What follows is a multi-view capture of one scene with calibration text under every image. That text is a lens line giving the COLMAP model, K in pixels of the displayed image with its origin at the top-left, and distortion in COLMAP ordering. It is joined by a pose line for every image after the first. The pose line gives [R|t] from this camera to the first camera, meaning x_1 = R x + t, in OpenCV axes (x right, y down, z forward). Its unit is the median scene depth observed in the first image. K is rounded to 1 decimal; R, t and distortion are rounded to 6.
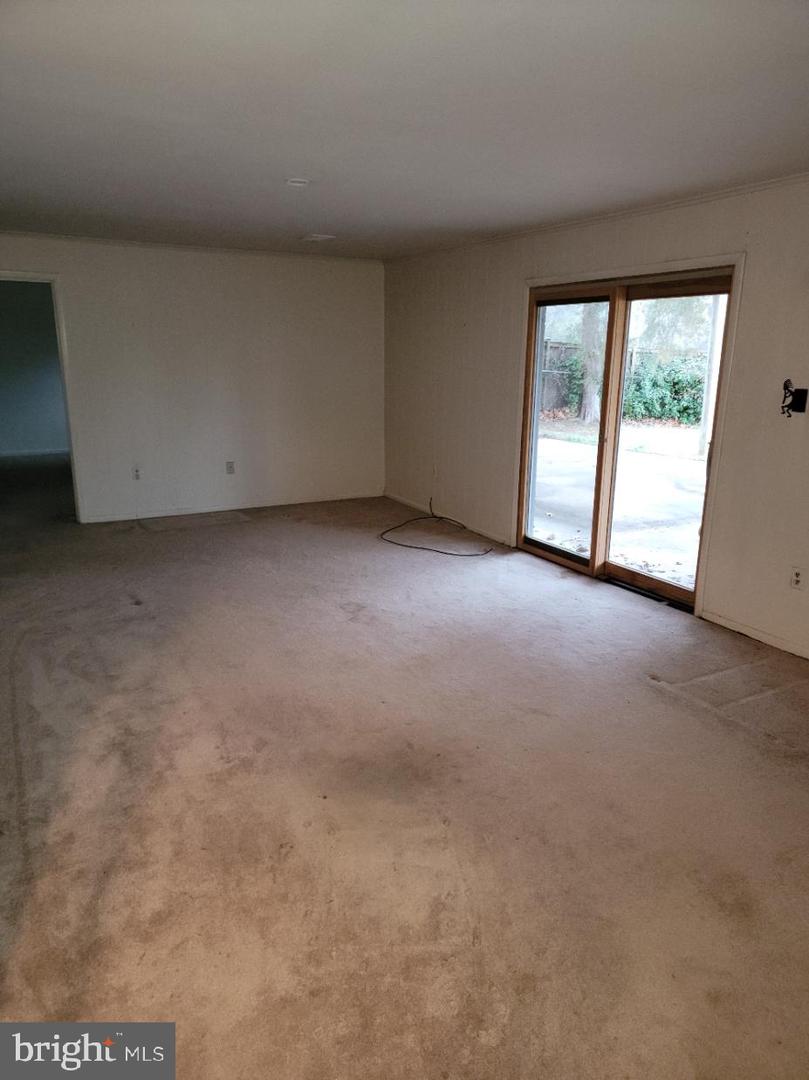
lens RADIAL K [[759.7, 0, 404.3], [0, 759.7, 538.7], [0, 0, 1]] dist [0.004683, -0.000134]
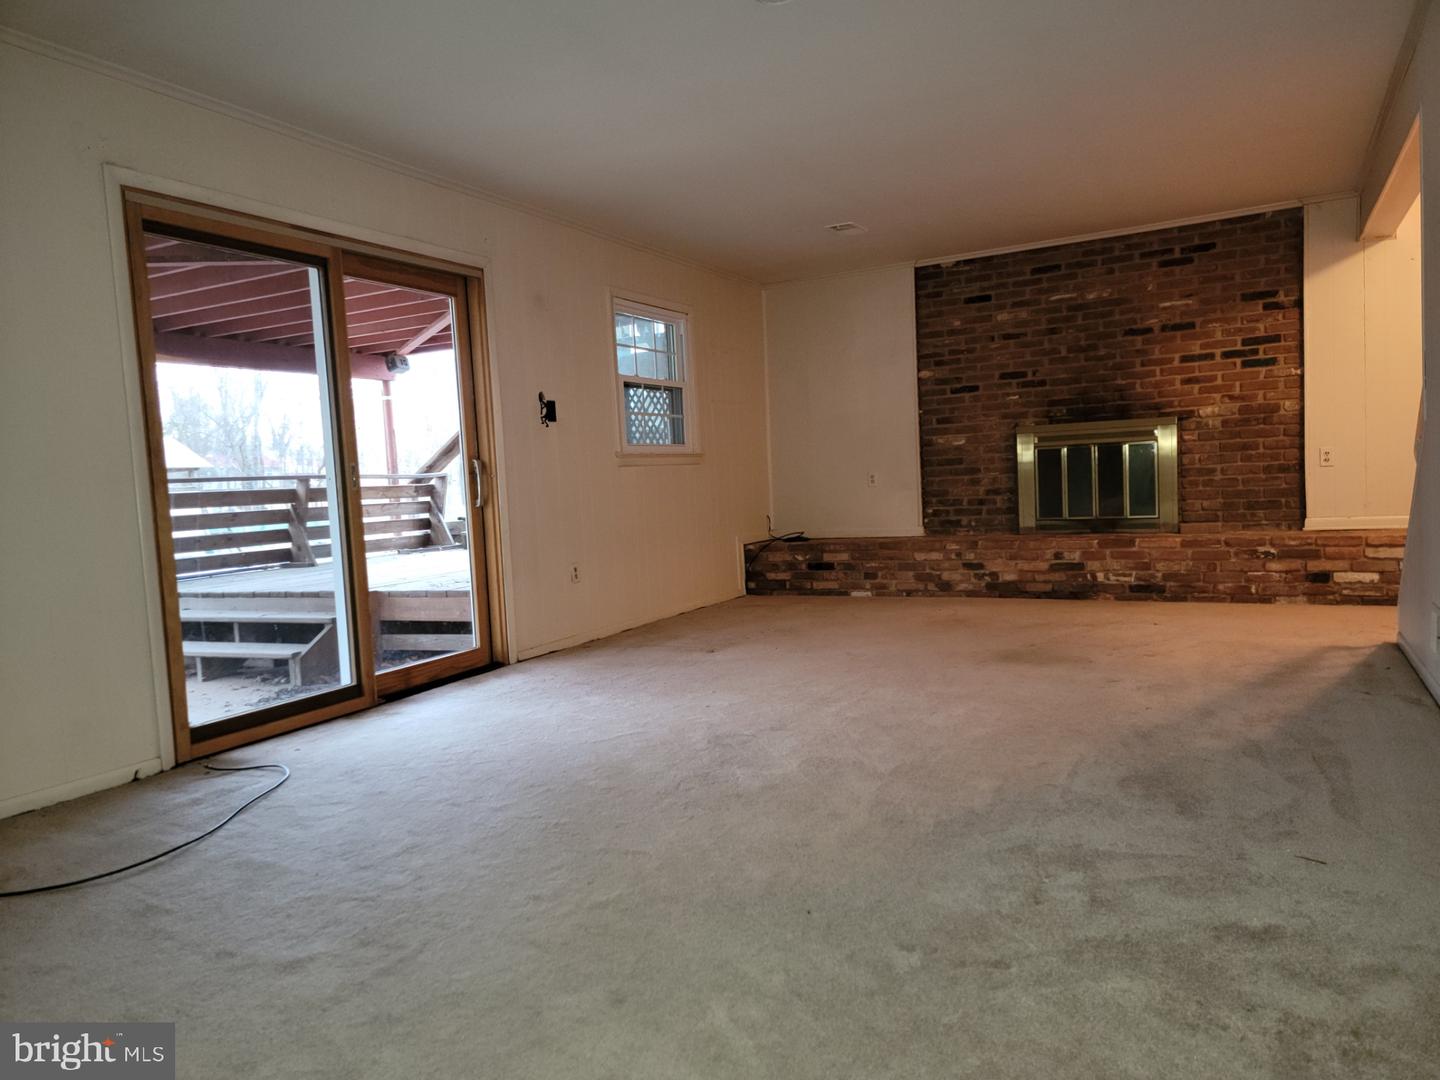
lens RADIAL K [[1012.9, 0, 721.1], [0, 1012.9, 544.2], [0, 0, 1]] dist [0.004683, -0.000134]
pose [[-0.559625, -0.053839, 0.826996, -0.620330], [0.233696, 0.947140, 0.219802, -0.200696], [-0.795114, 0.316272, -0.517461, 1.232543]]
